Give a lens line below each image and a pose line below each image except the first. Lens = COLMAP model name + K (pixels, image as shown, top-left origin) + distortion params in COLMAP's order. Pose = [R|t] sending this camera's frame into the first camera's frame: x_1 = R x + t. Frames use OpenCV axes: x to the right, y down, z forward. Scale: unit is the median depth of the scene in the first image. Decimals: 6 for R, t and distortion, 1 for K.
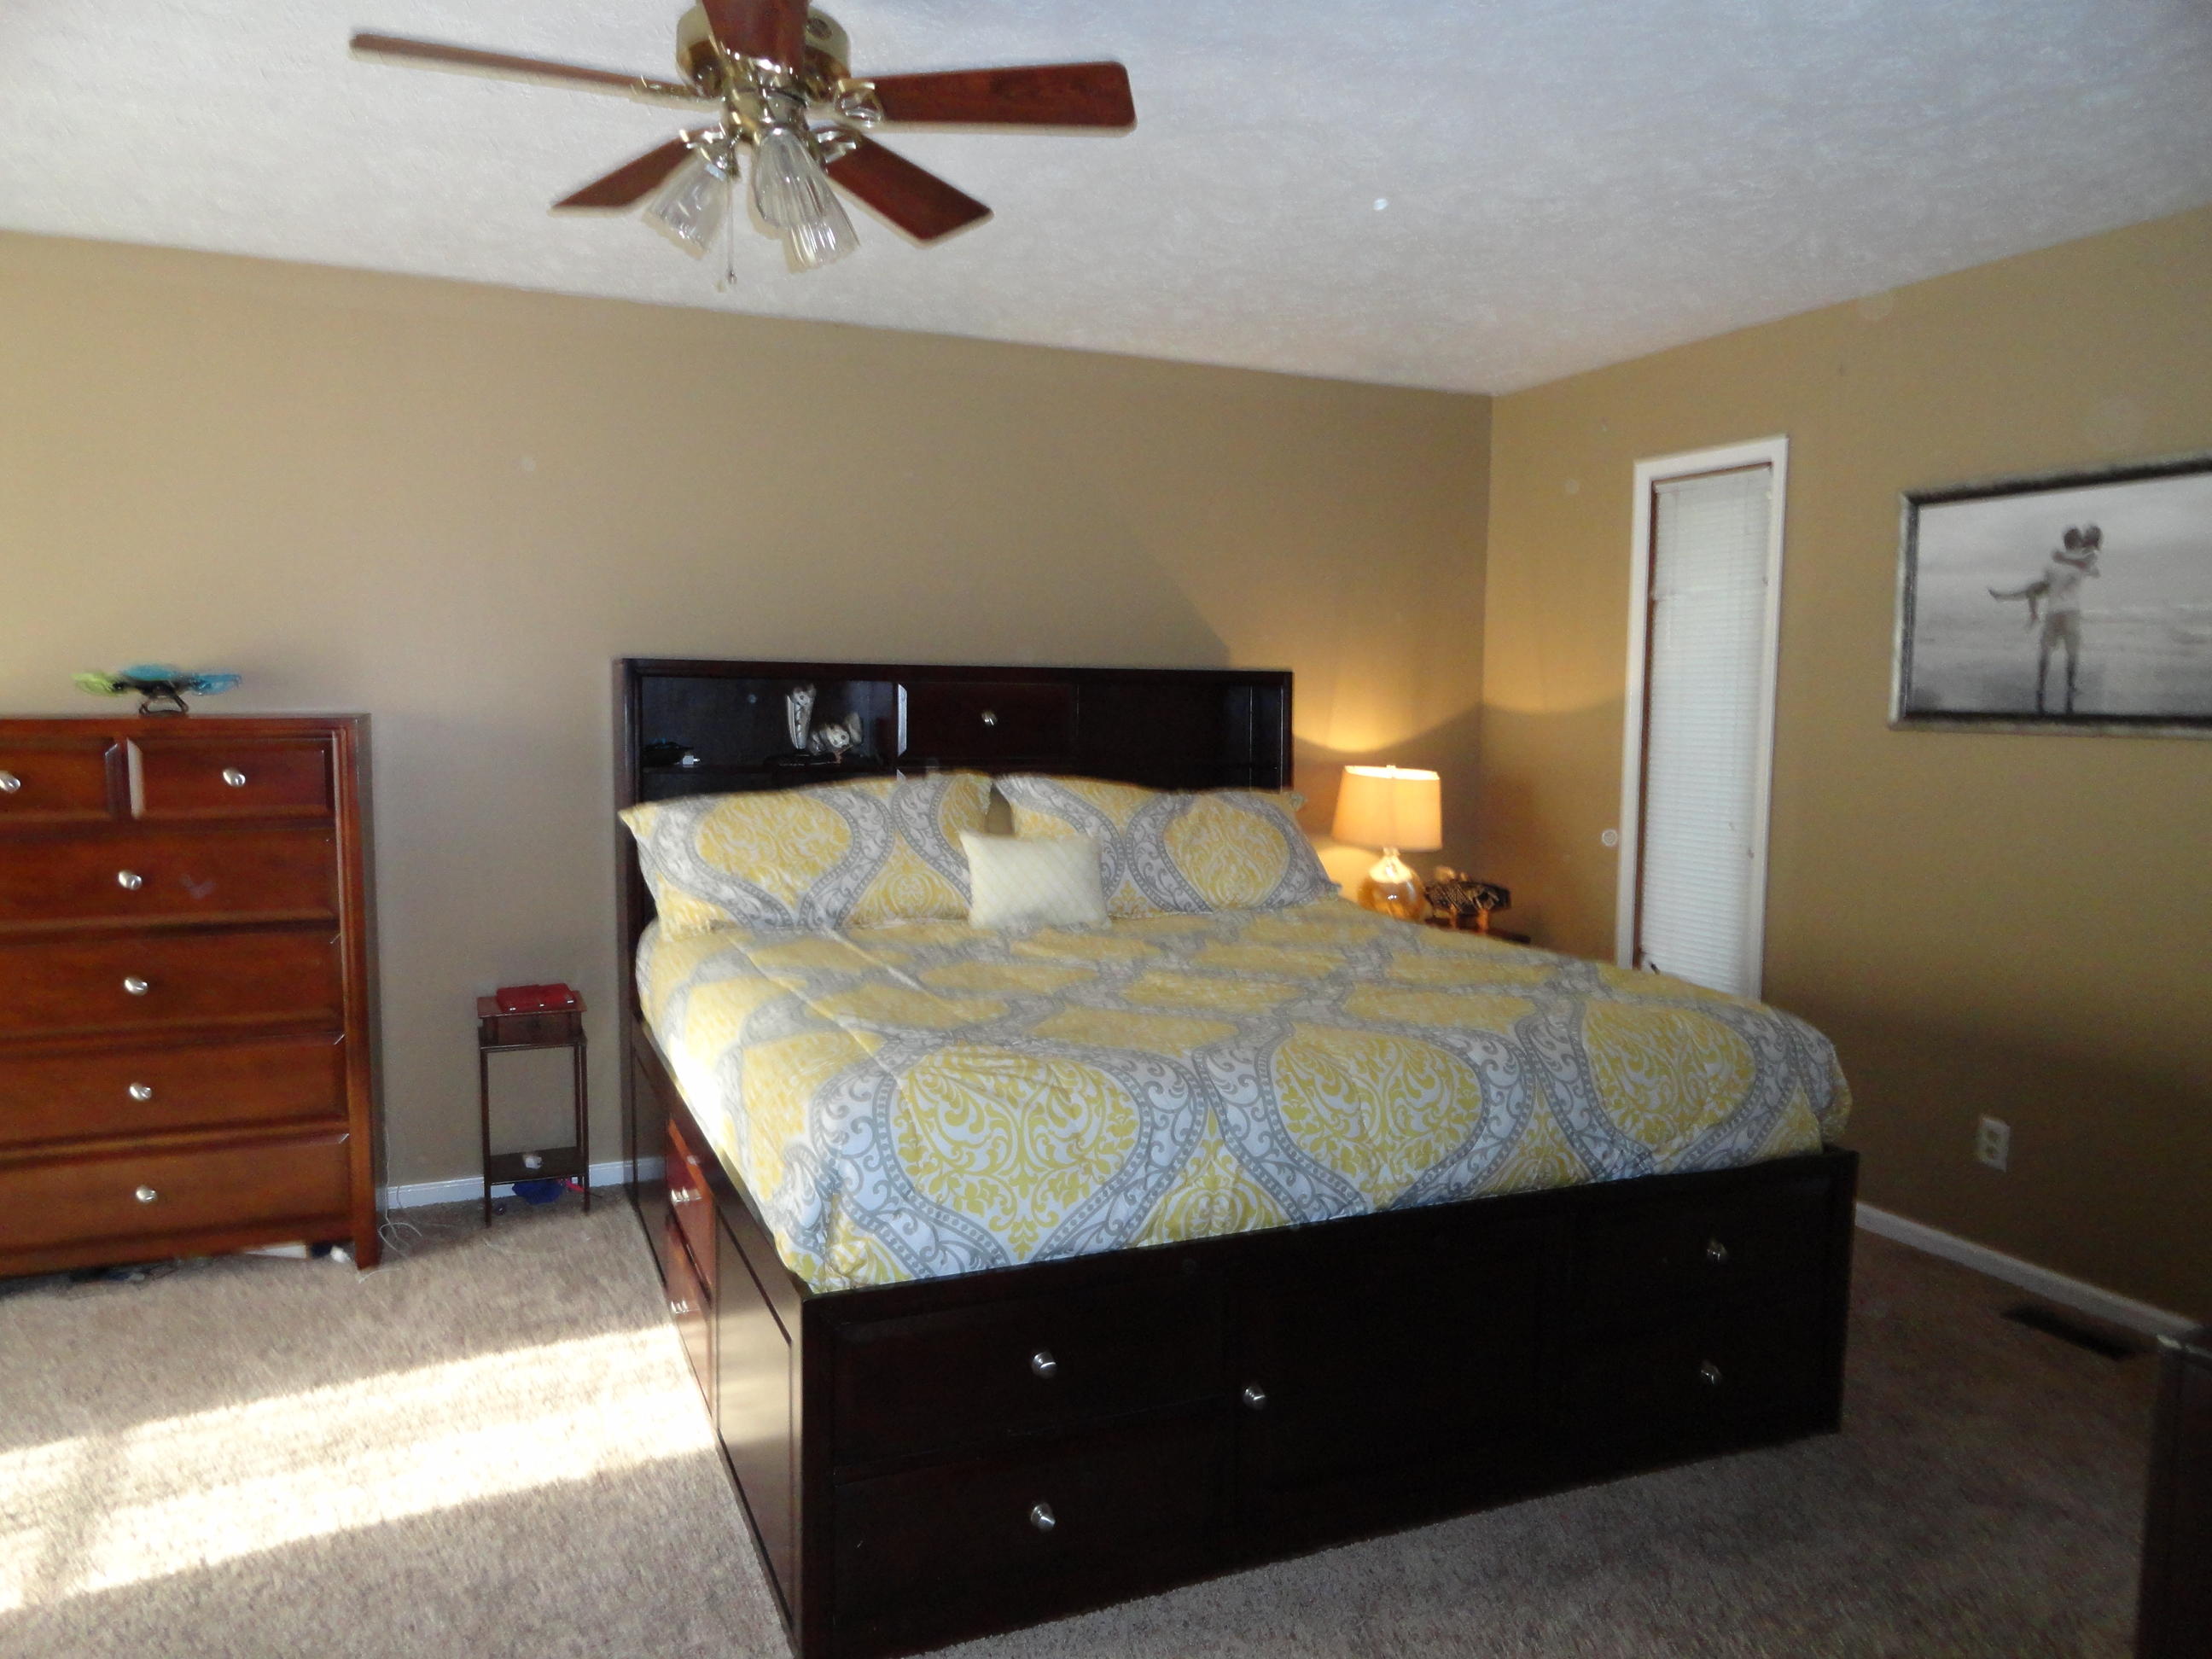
lens RADIAL K [[1535.5, 0, 1106.5], [0, 1535.5, 831.8], [0, 0, 1]] dist [-0.013370, 0.023248]
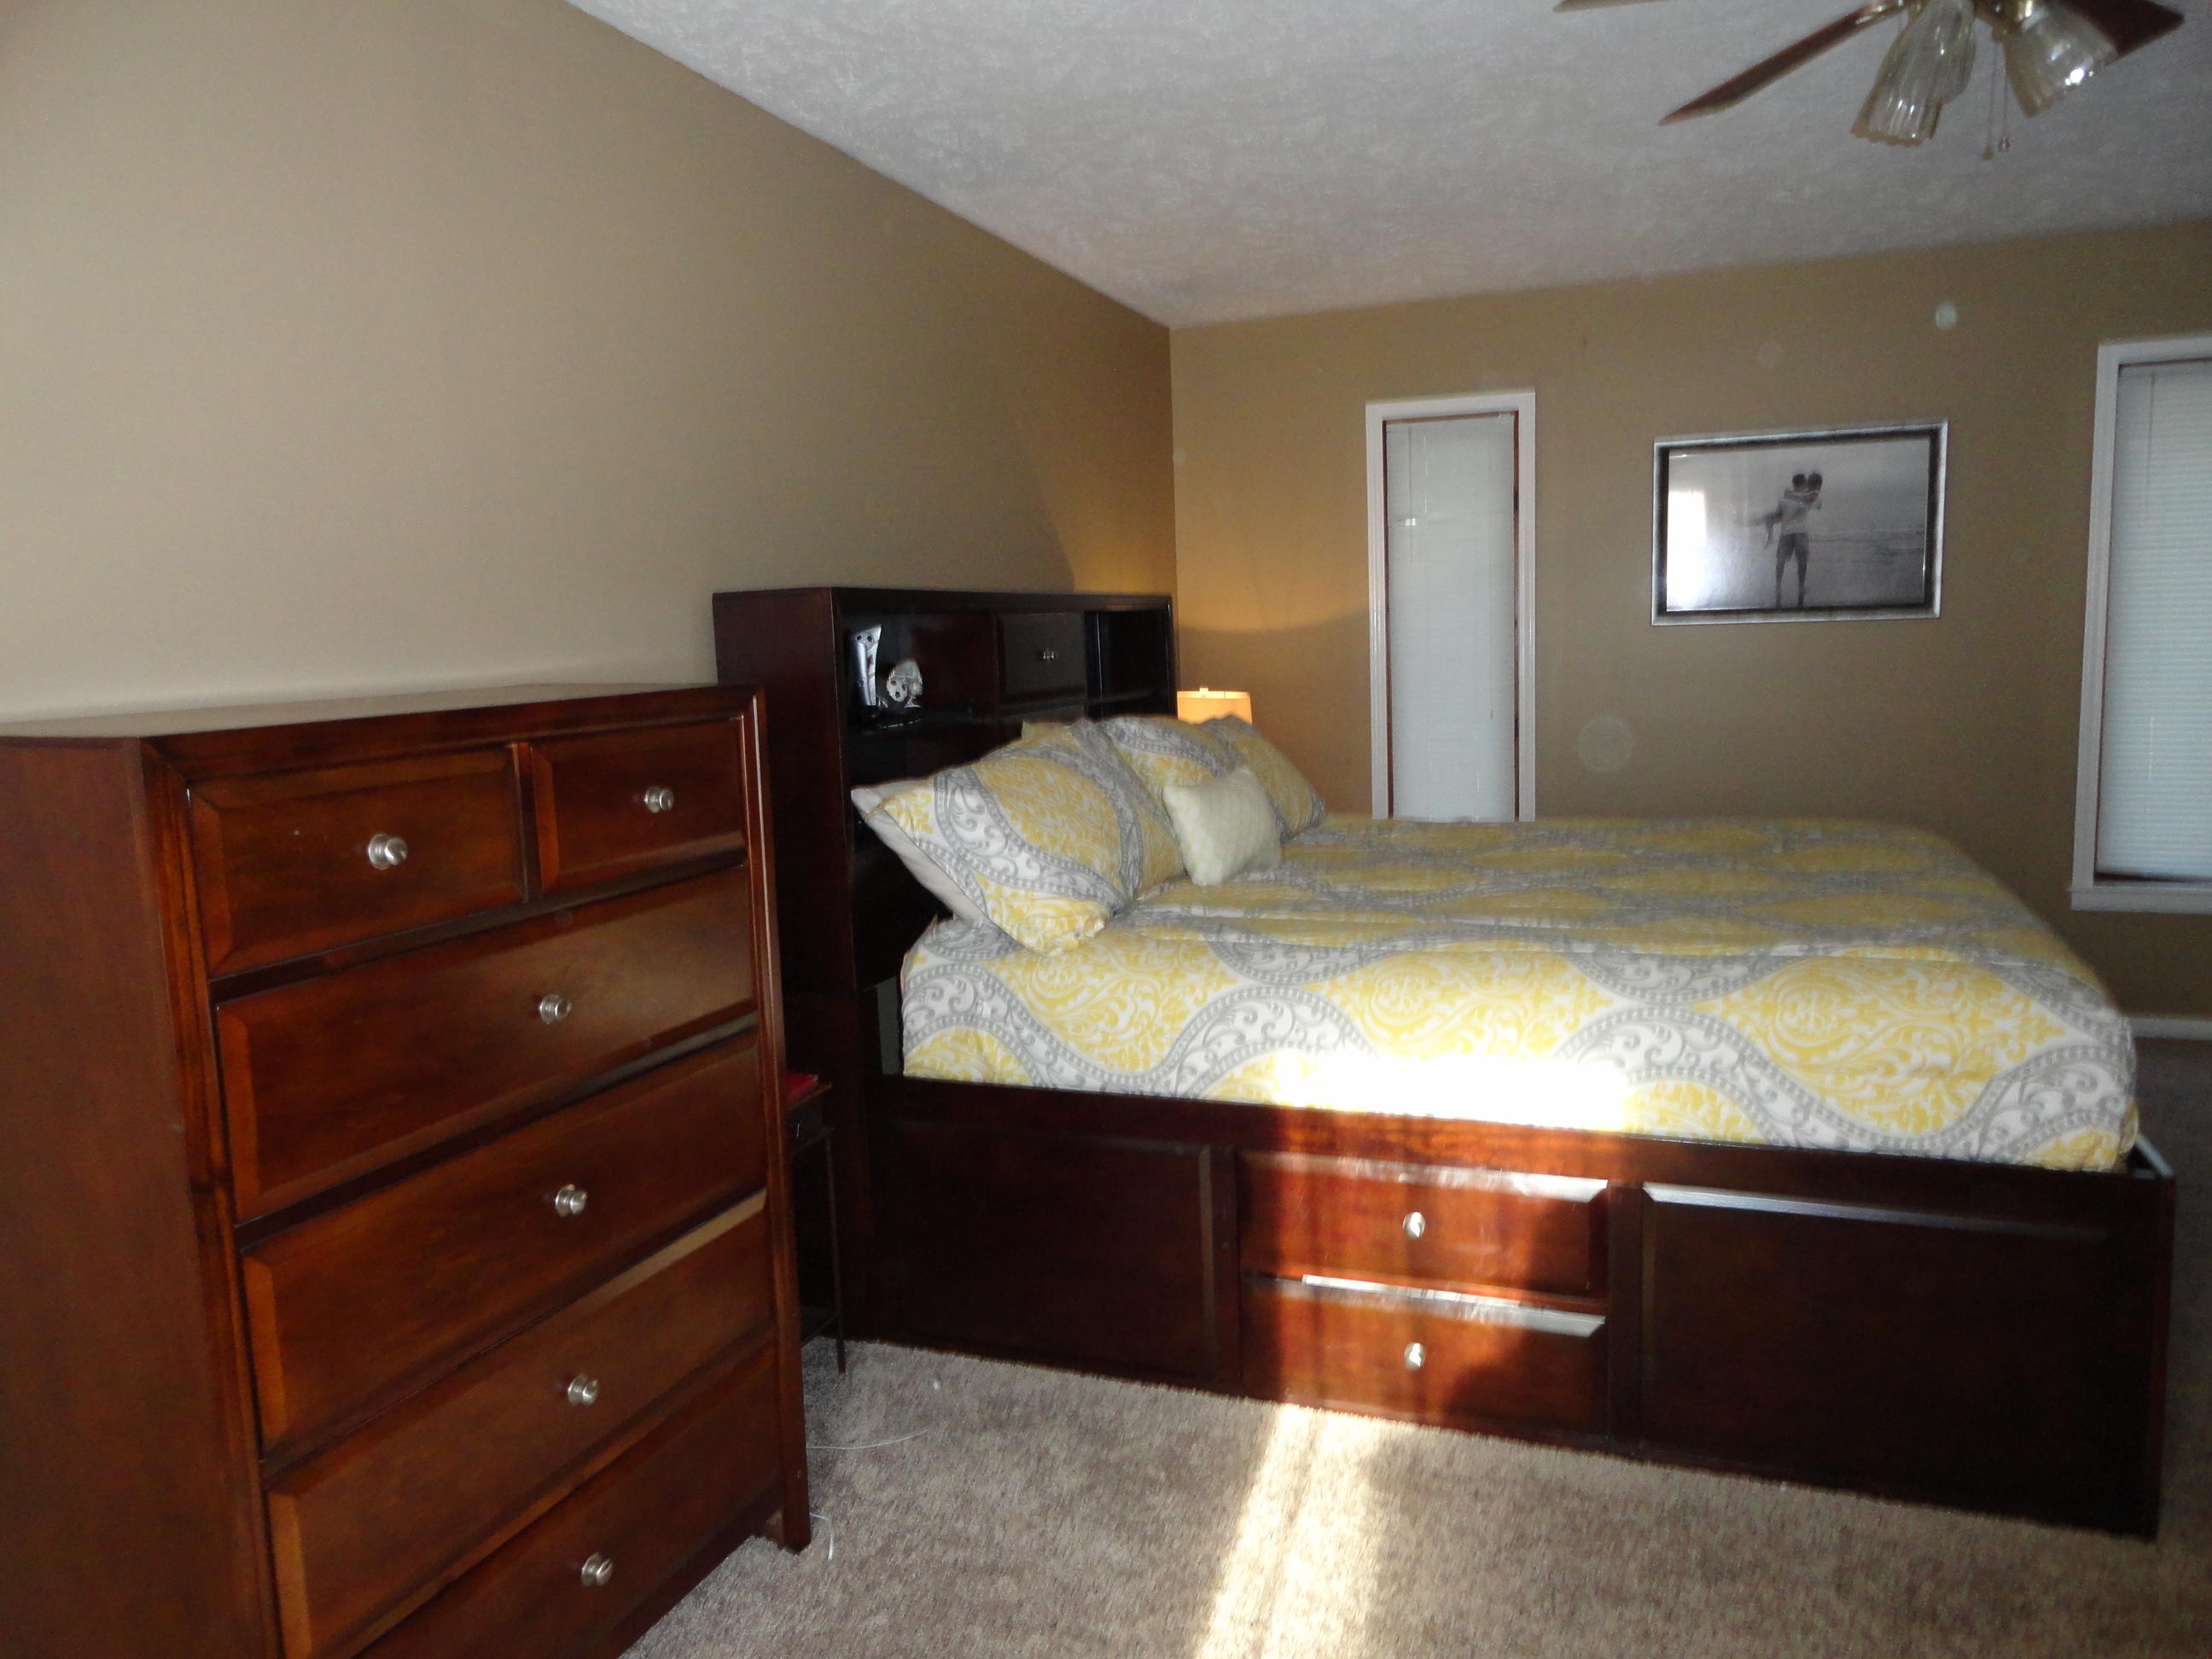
lens RADIAL K [[1535.5, 0, 1106.5], [0, 1535.5, 831.8], [0, 0, 1]] dist [-0.013370, 0.023248]
pose [[0.686434, -0.131942, 0.715122, -0.841820], [0.104156, 0.991101, 0.082884, -0.053426], [-0.719695, 0.017590, 0.694068, 0.472269]]
